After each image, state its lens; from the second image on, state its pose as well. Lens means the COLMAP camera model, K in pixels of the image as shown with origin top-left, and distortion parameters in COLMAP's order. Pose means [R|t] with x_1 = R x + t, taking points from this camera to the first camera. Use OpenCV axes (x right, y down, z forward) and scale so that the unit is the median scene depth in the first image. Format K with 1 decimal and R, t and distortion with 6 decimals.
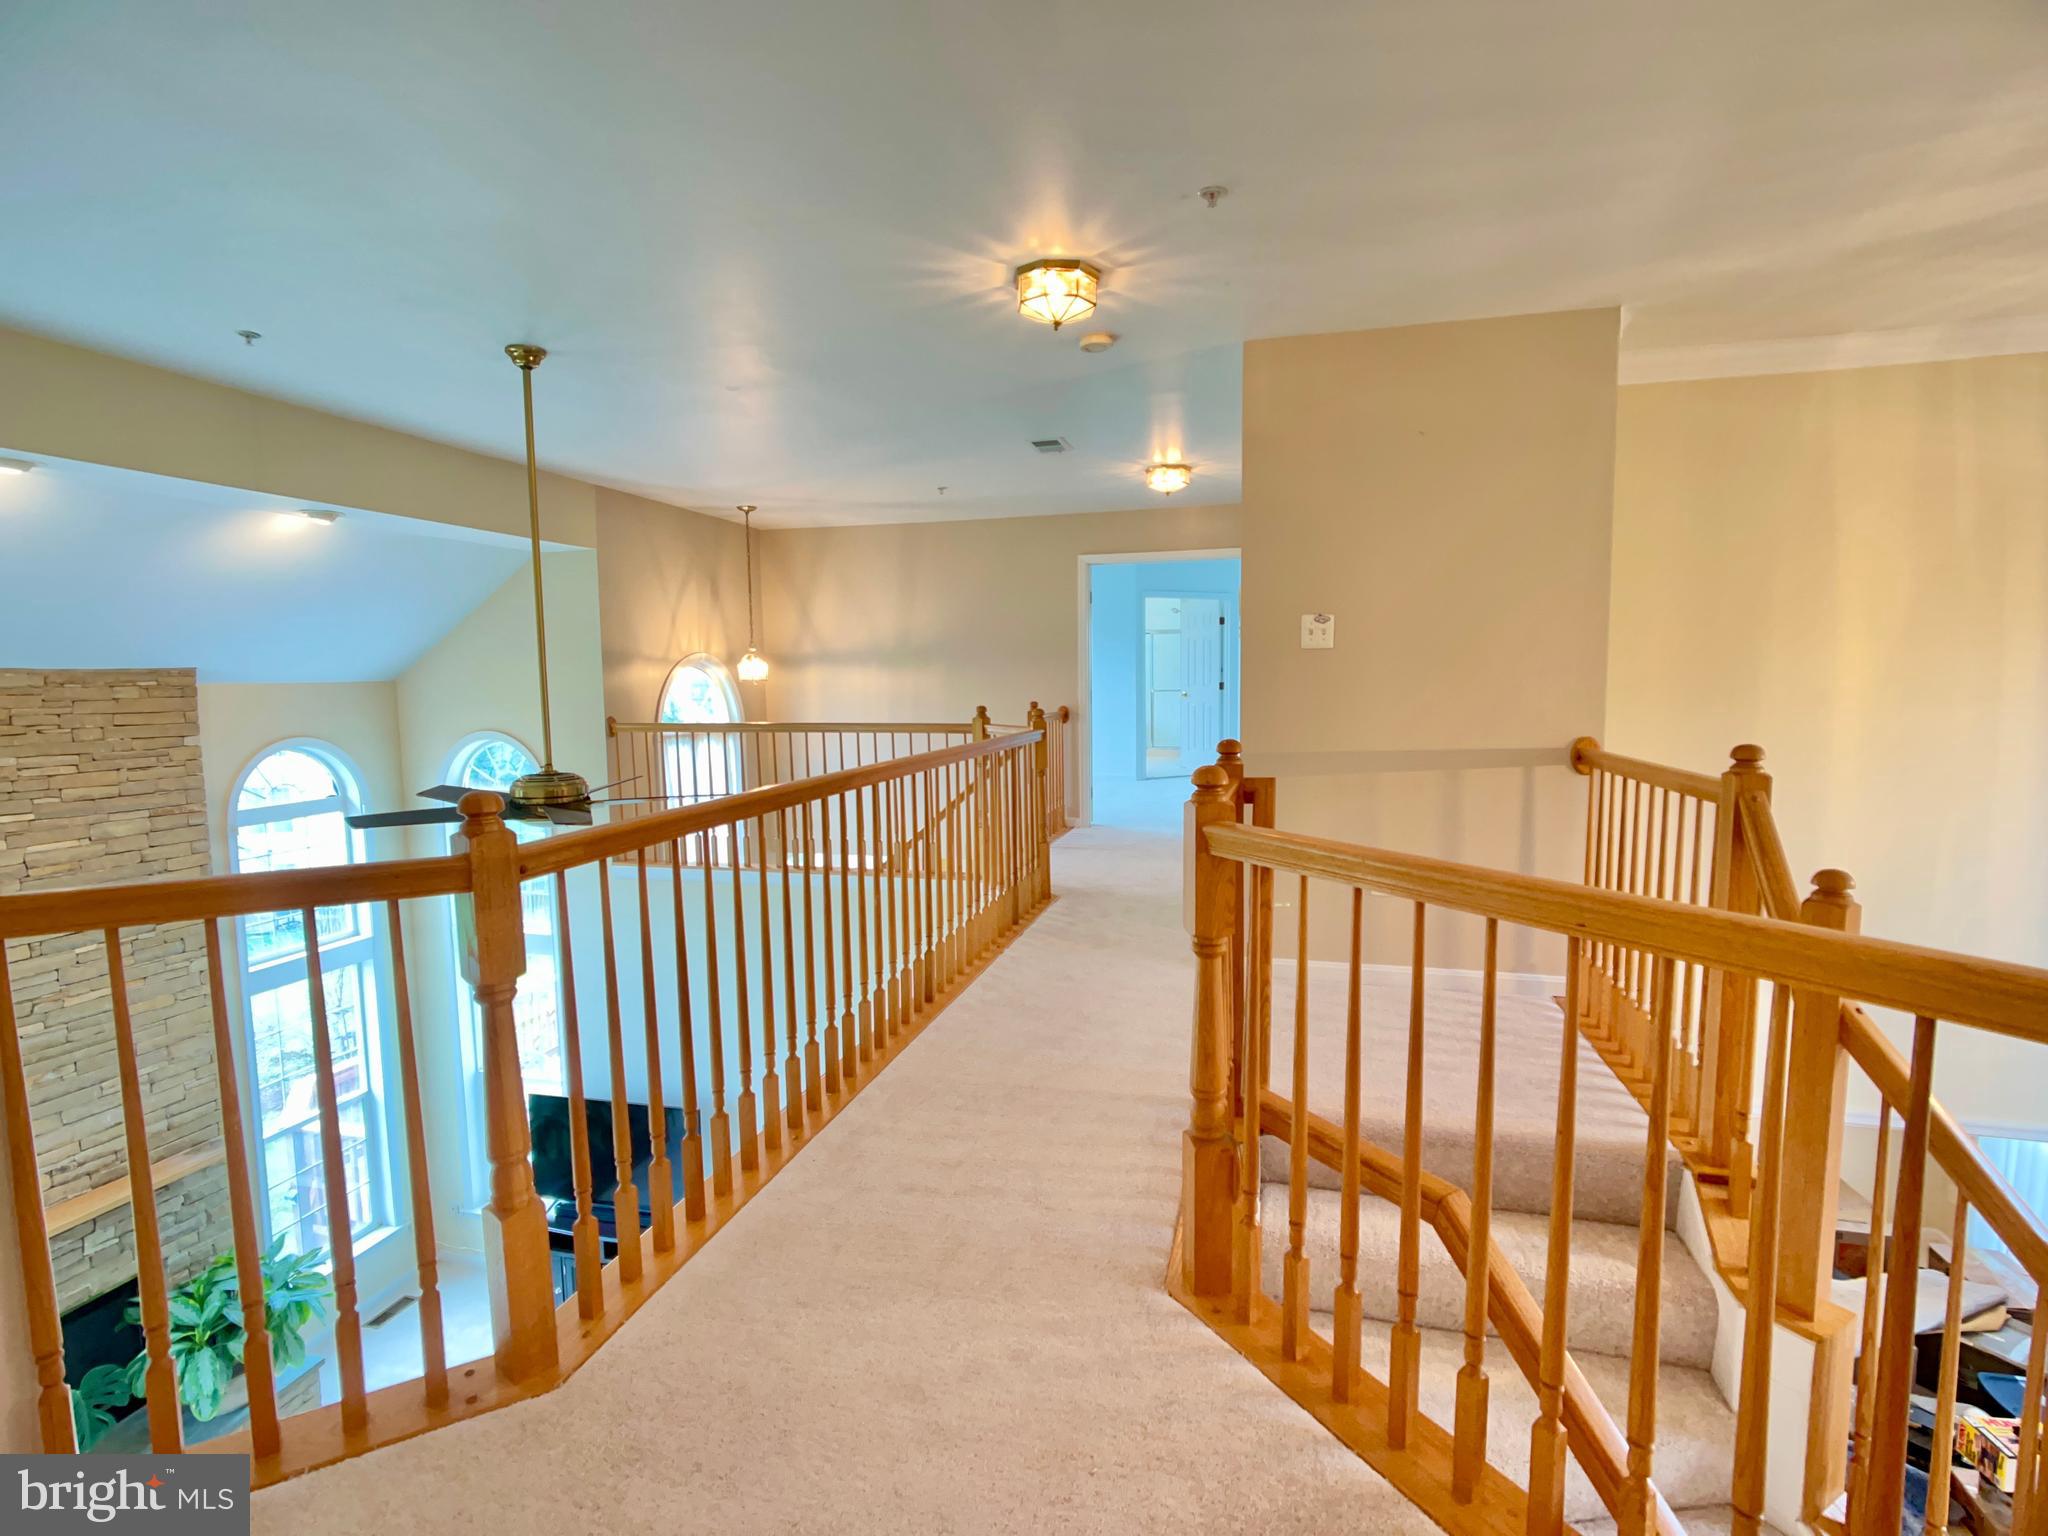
lens RADIAL K [[993.7, 0, 1024.0], [0, 993.7, 768.0], [0, 0, 1]] dist [-0.018050, 0.012951]
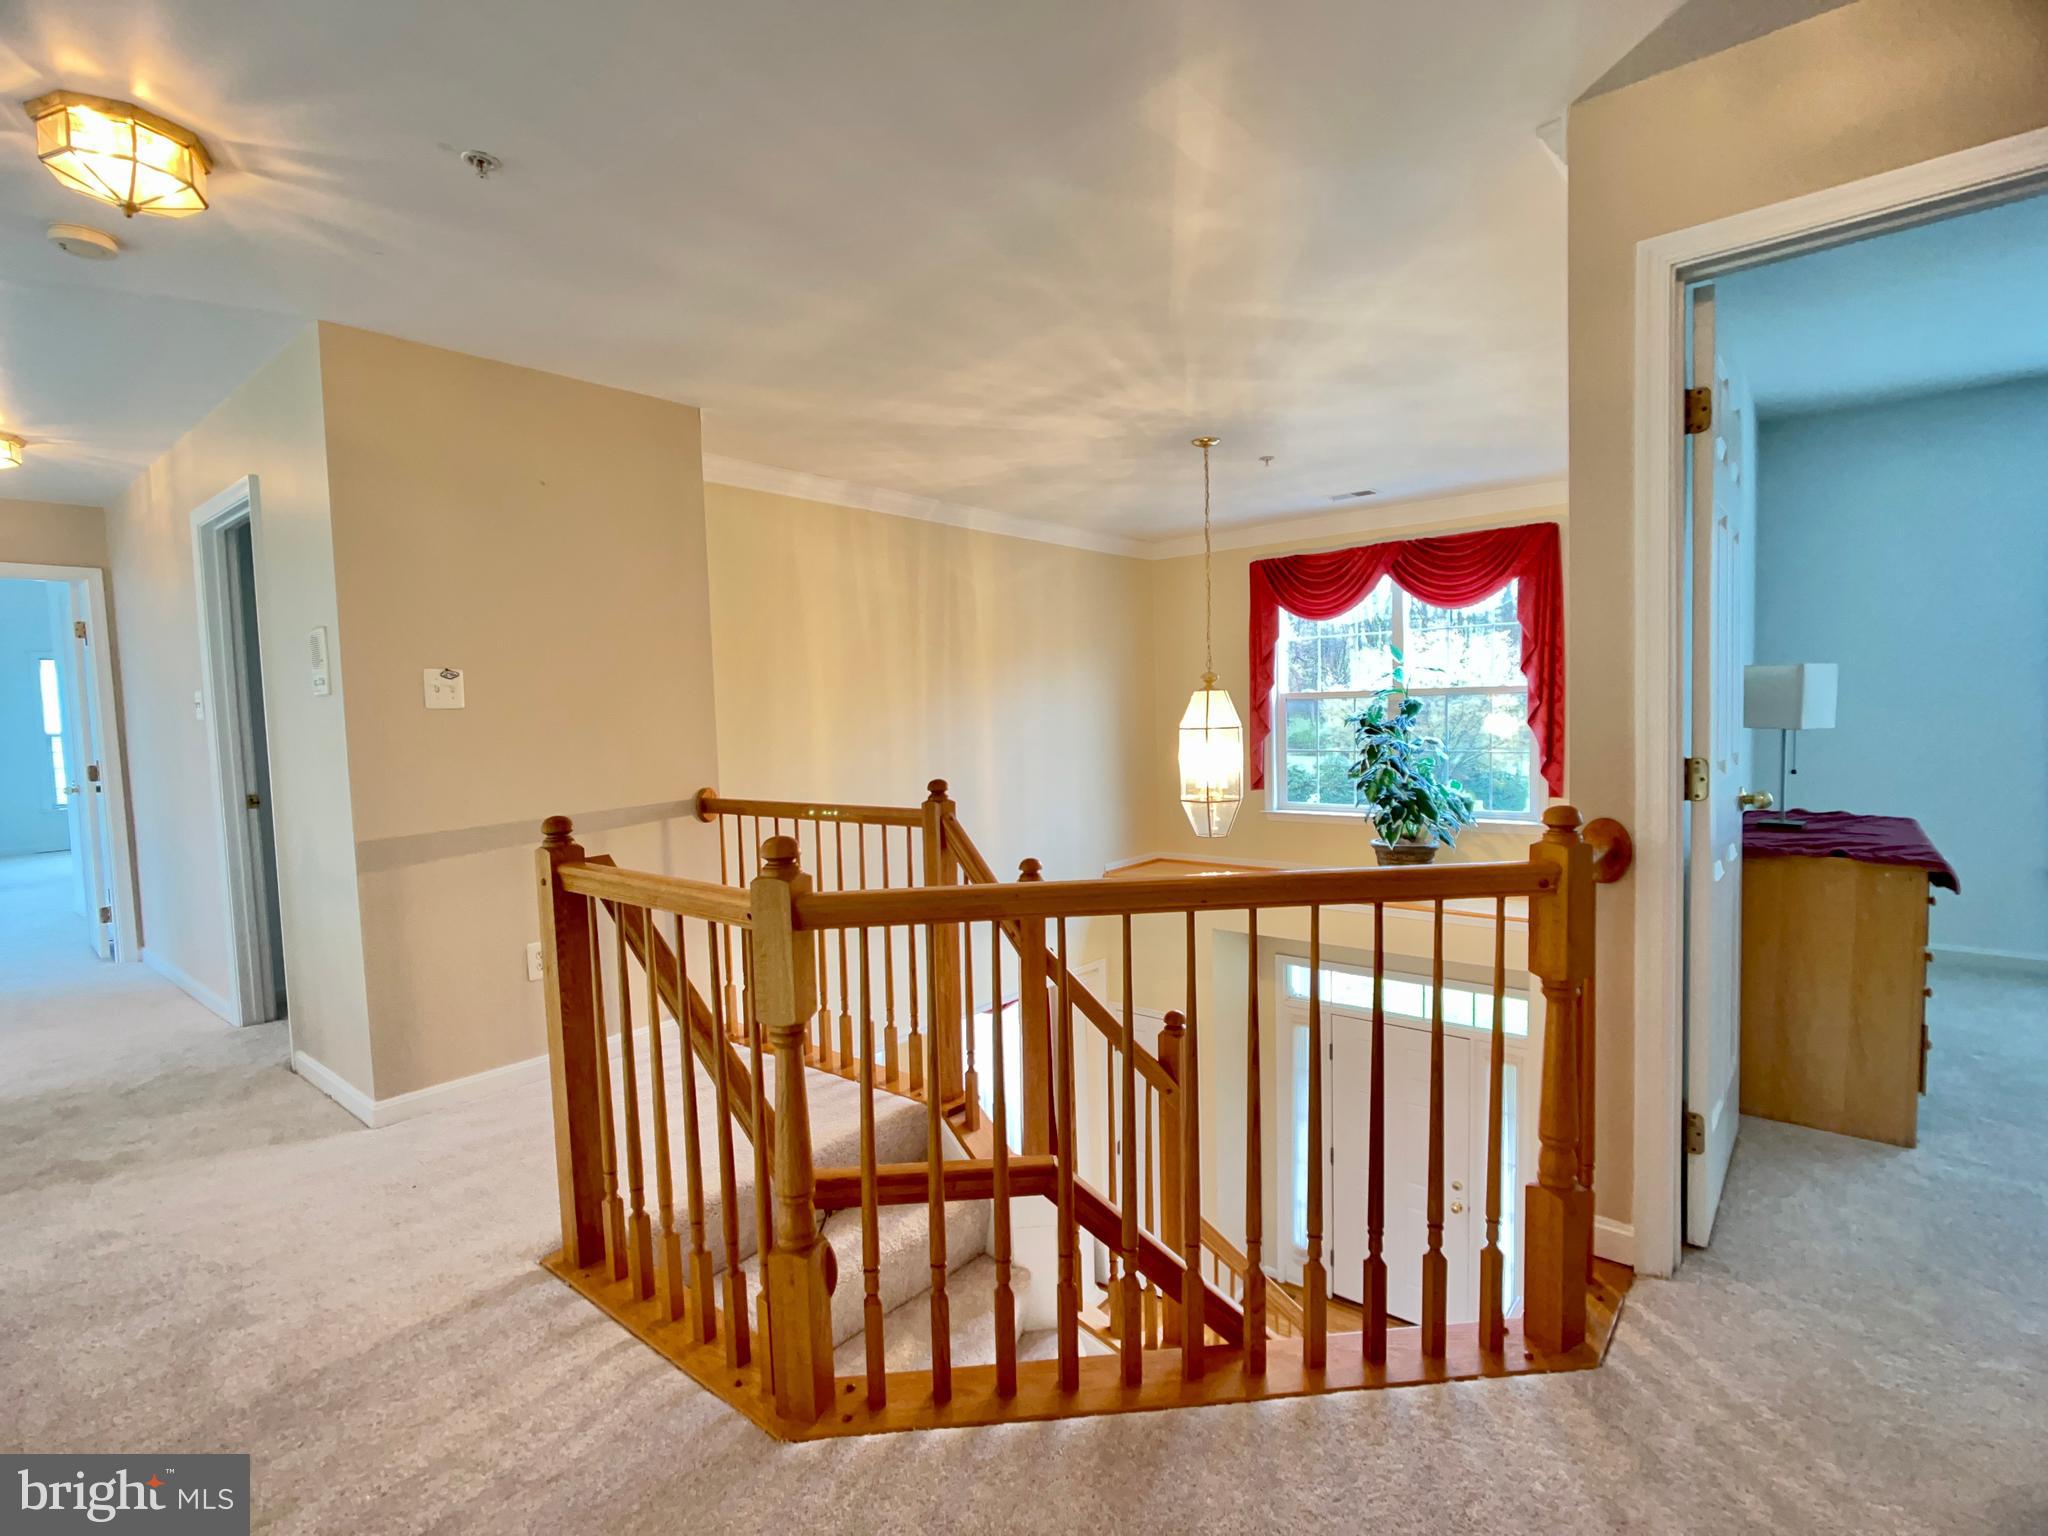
lens RADIAL K [[993.7, 0, 1024.0], [0, 993.7, 768.0], [0, 0, 1]] dist [-0.018050, 0.012951]
pose [[0.419471, -0.057209, 0.905964, -0.343558], [0.108800, 0.993986, 0.012392, -0.034337], [-0.901225, 0.093371, 0.423173, 0.253795]]
